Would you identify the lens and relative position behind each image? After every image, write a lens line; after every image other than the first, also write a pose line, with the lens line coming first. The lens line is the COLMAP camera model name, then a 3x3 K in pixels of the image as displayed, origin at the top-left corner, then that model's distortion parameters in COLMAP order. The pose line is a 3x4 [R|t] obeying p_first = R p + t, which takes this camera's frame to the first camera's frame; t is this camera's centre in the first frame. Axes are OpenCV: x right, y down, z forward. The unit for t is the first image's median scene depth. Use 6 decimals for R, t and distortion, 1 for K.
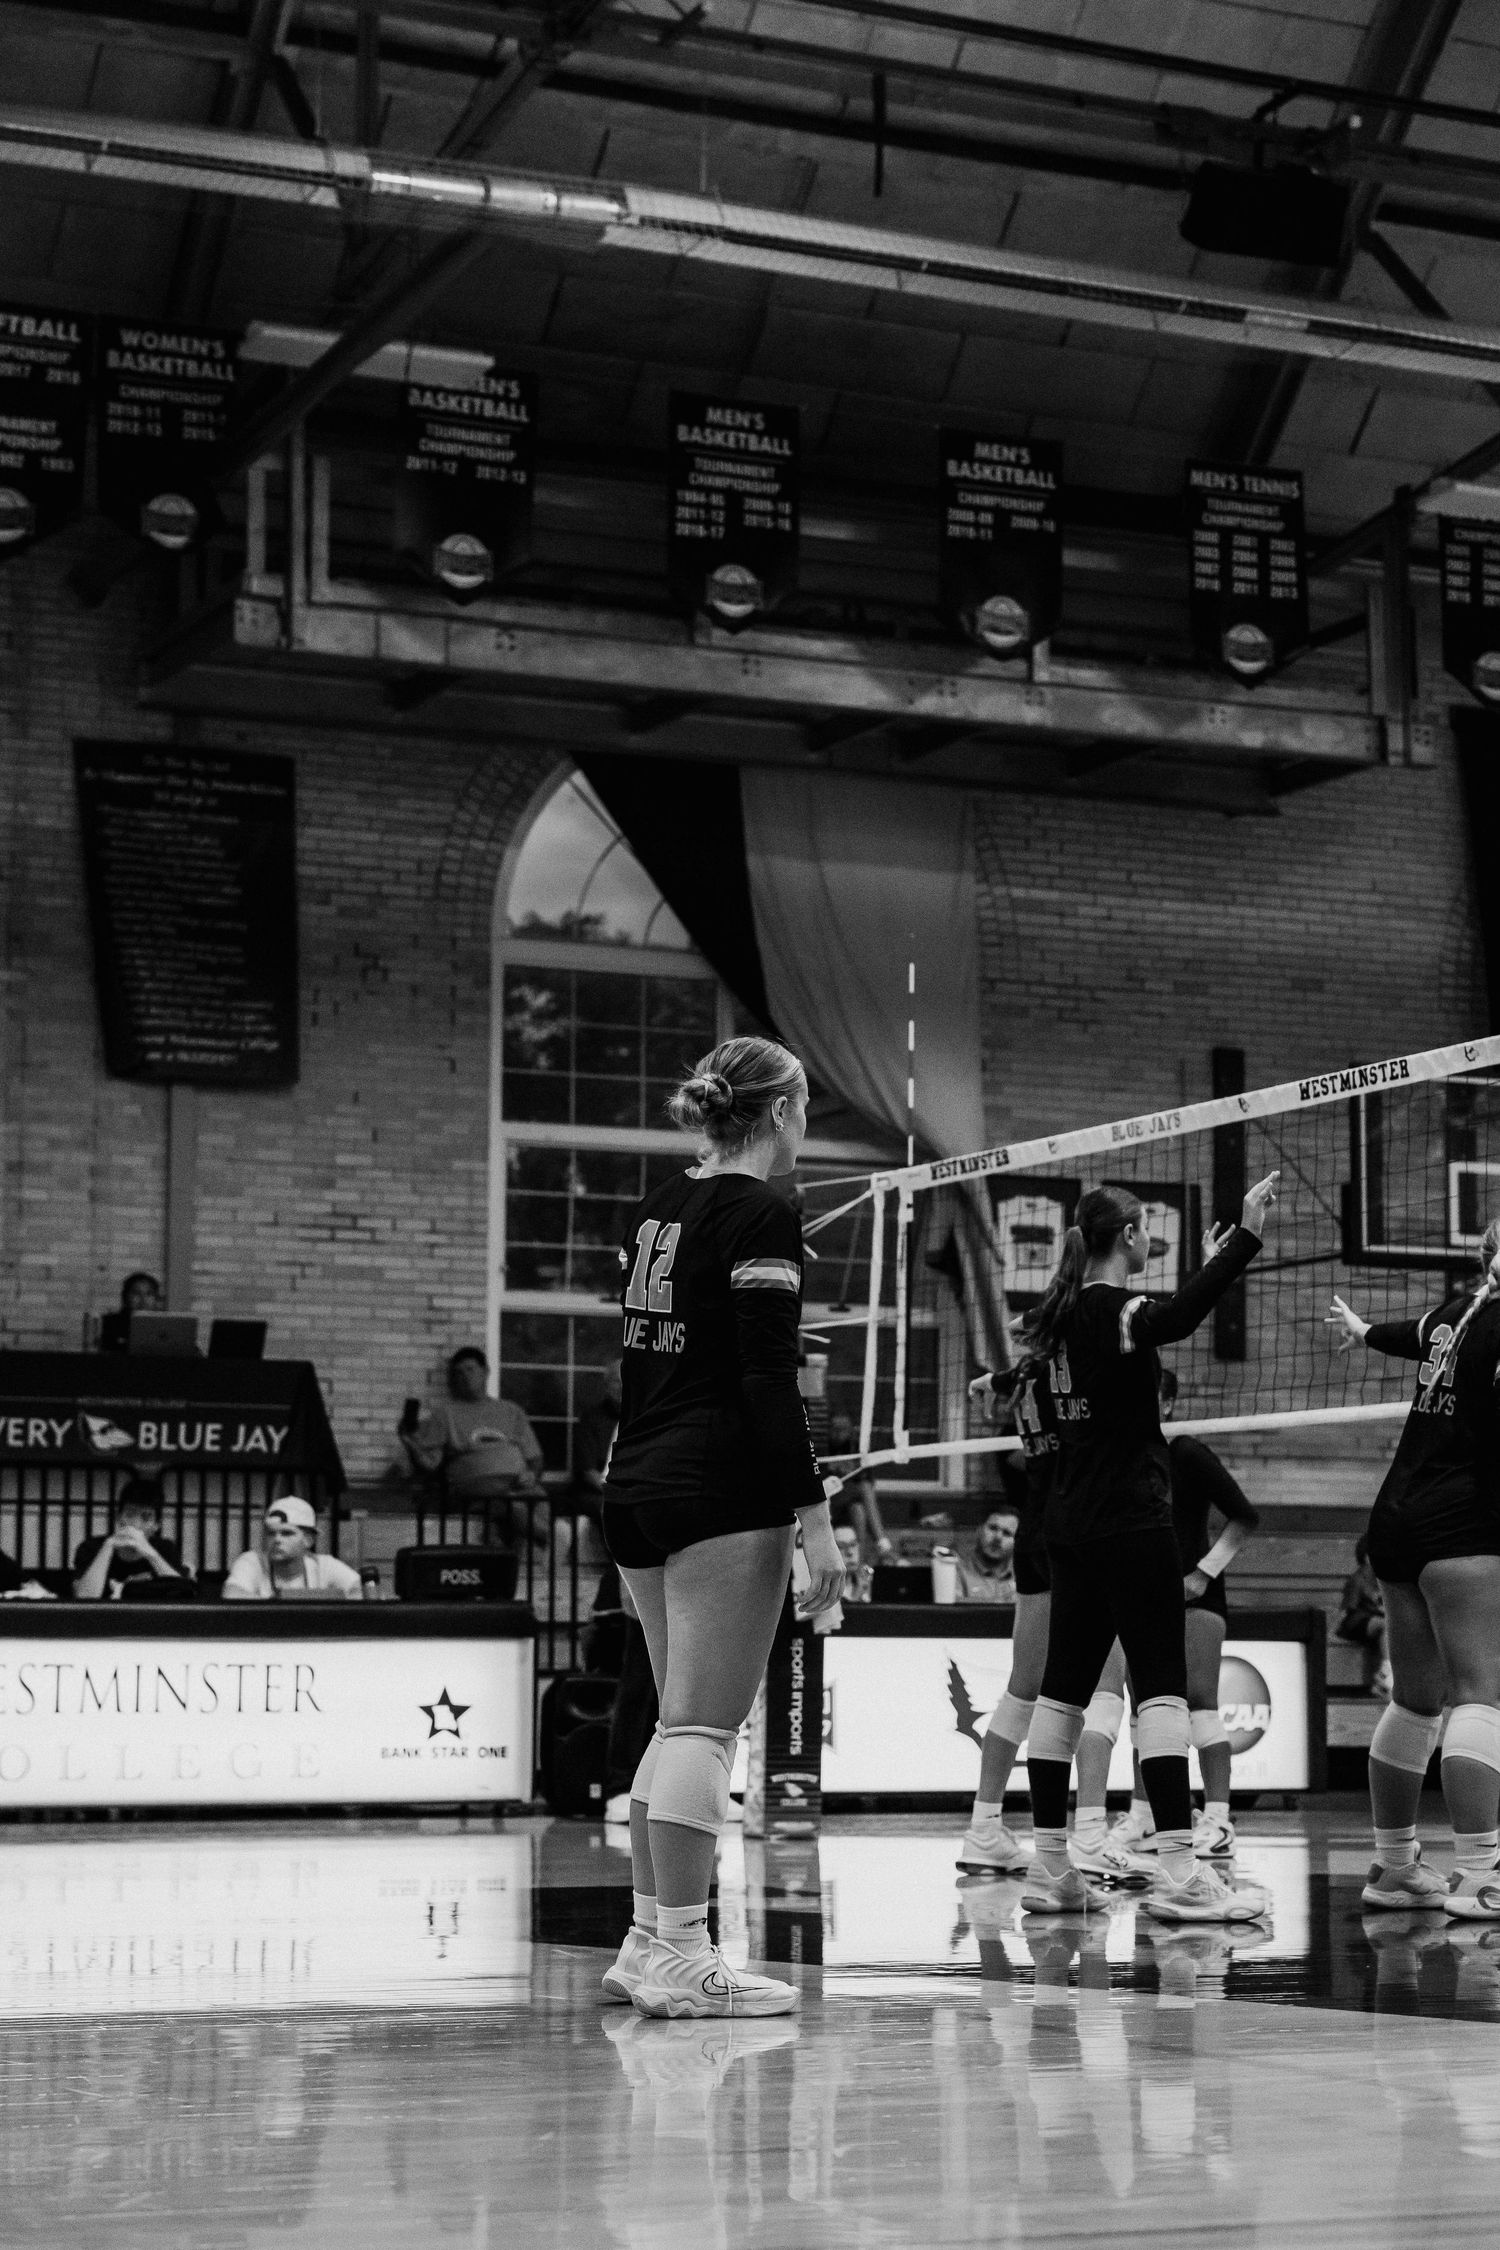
lens RADIAL K [[4191.2, 0, 712.4], [0, 4191.2, 1128.8], [0, 0, 1]] dist [0.038301, -0.044295]
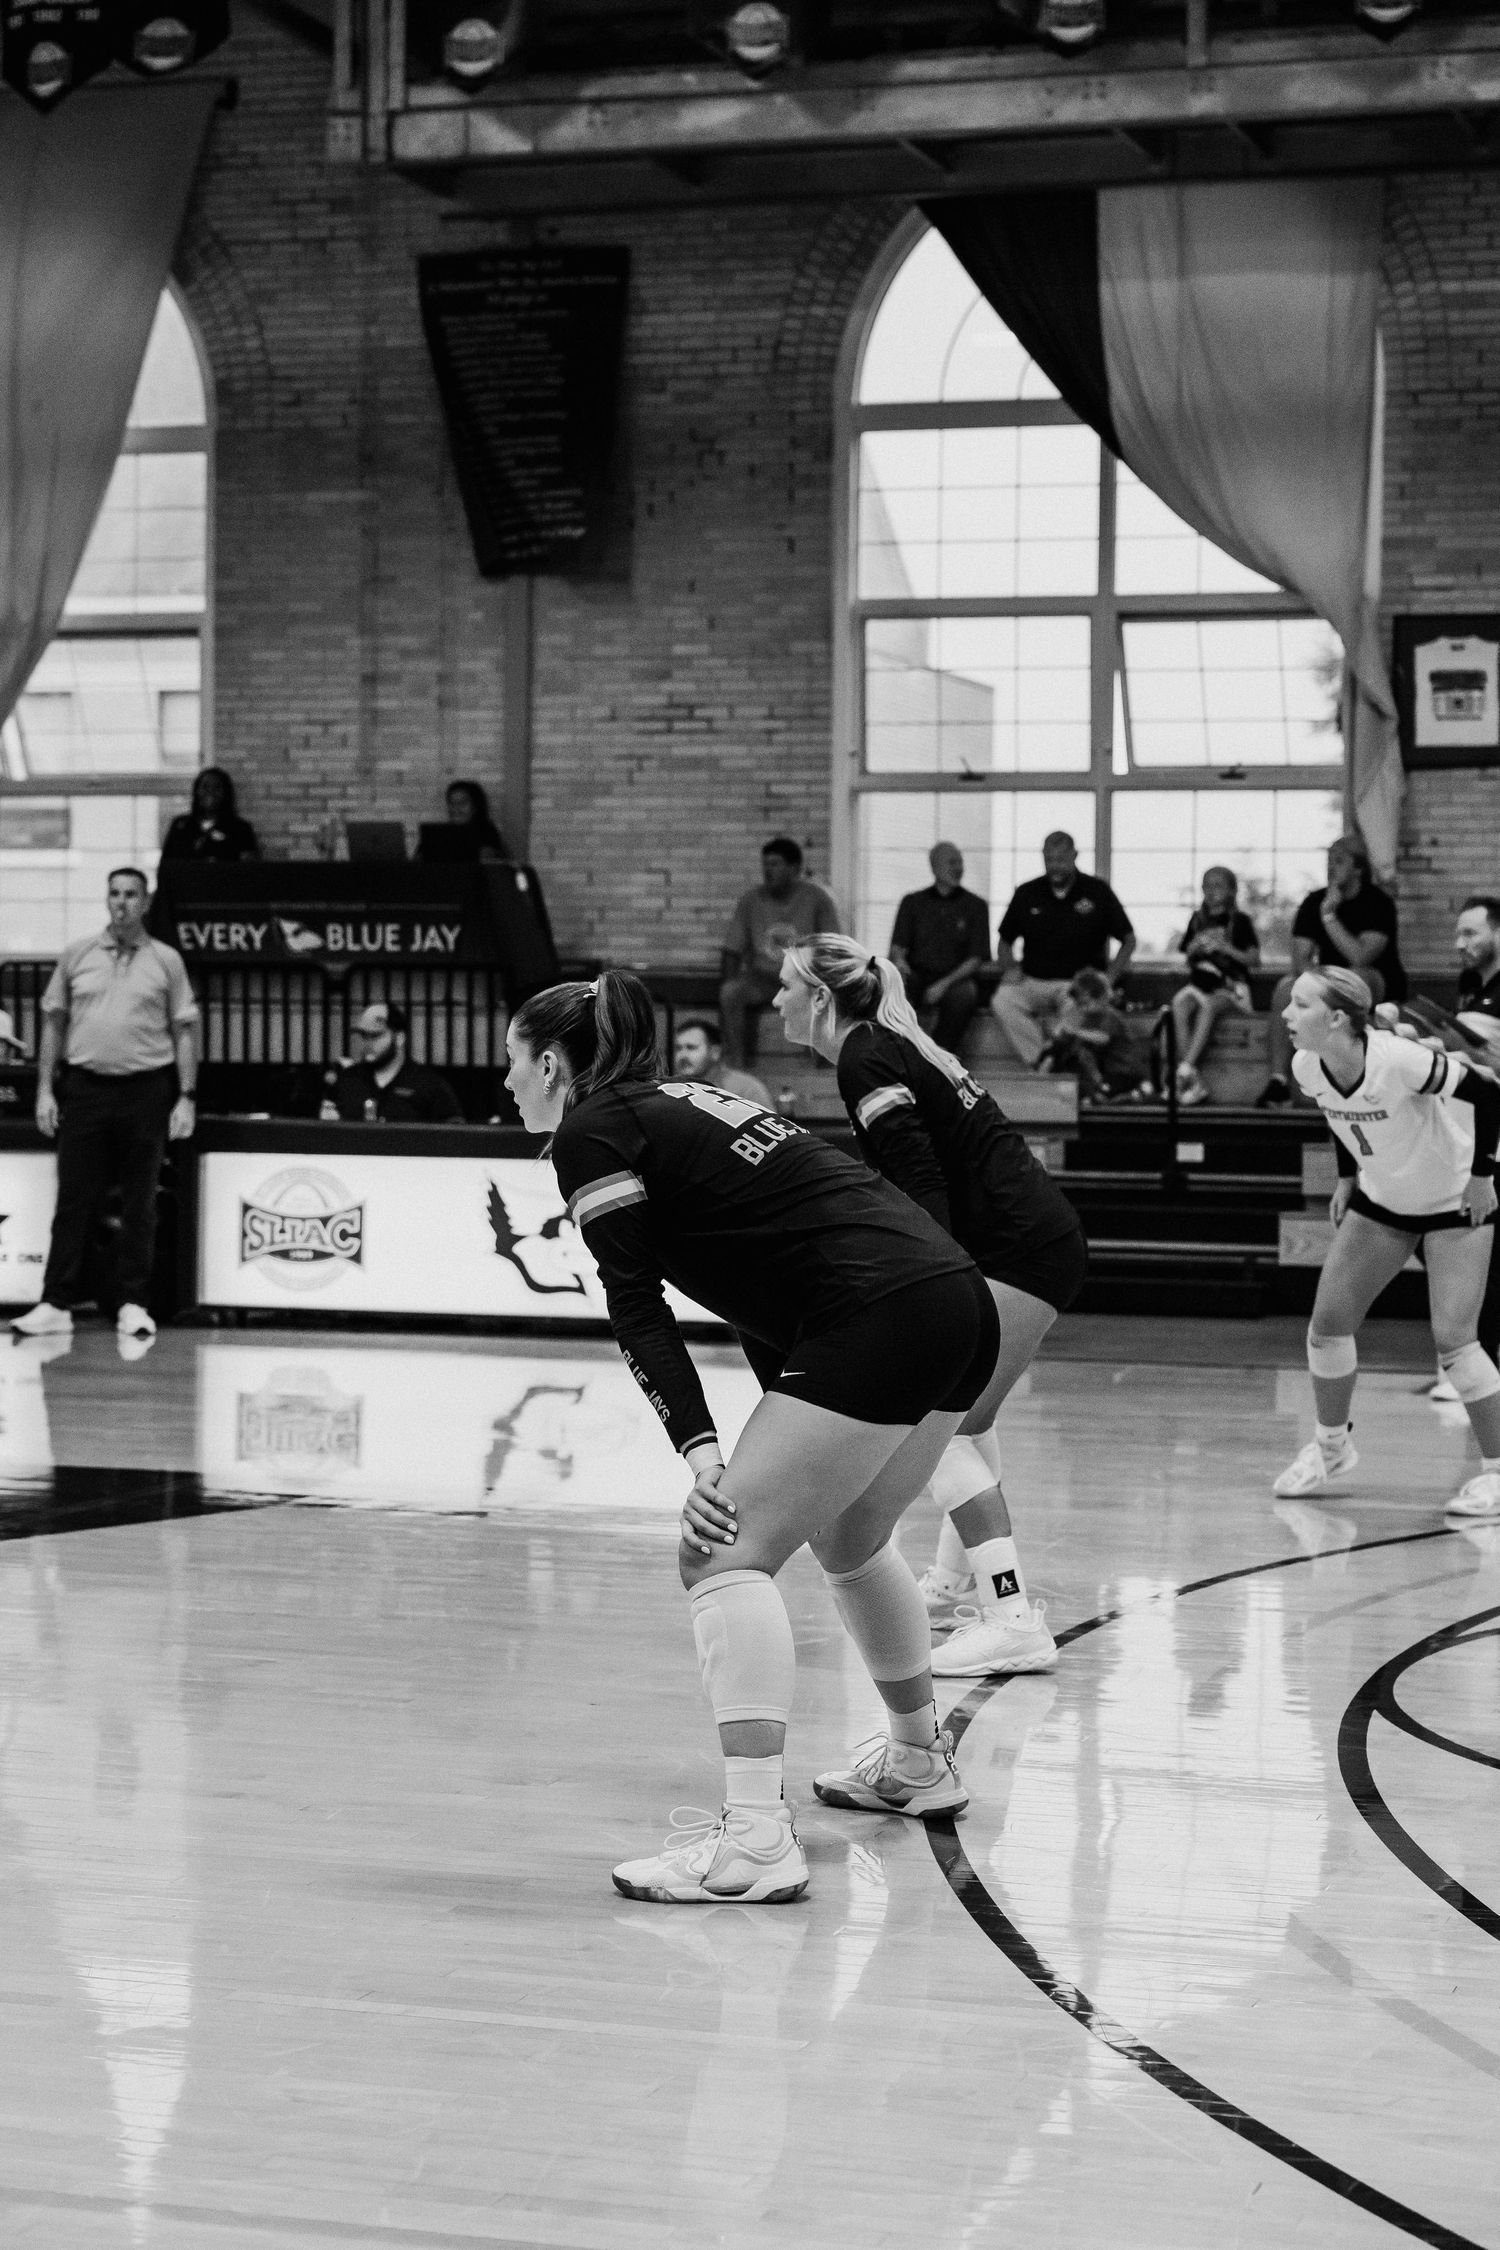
lens RADIAL K [[4191.2, 0, 712.4], [0, 4191.2, 1128.8], [0, 0, 1]] dist [0.038301, -0.044295]
pose [[0.763421, 0.020985, -0.645561, 0.567634], [0.073842, 0.990083, 0.119508, 0.001457], [0.641667, -0.138905, 0.754301, 0.234244]]
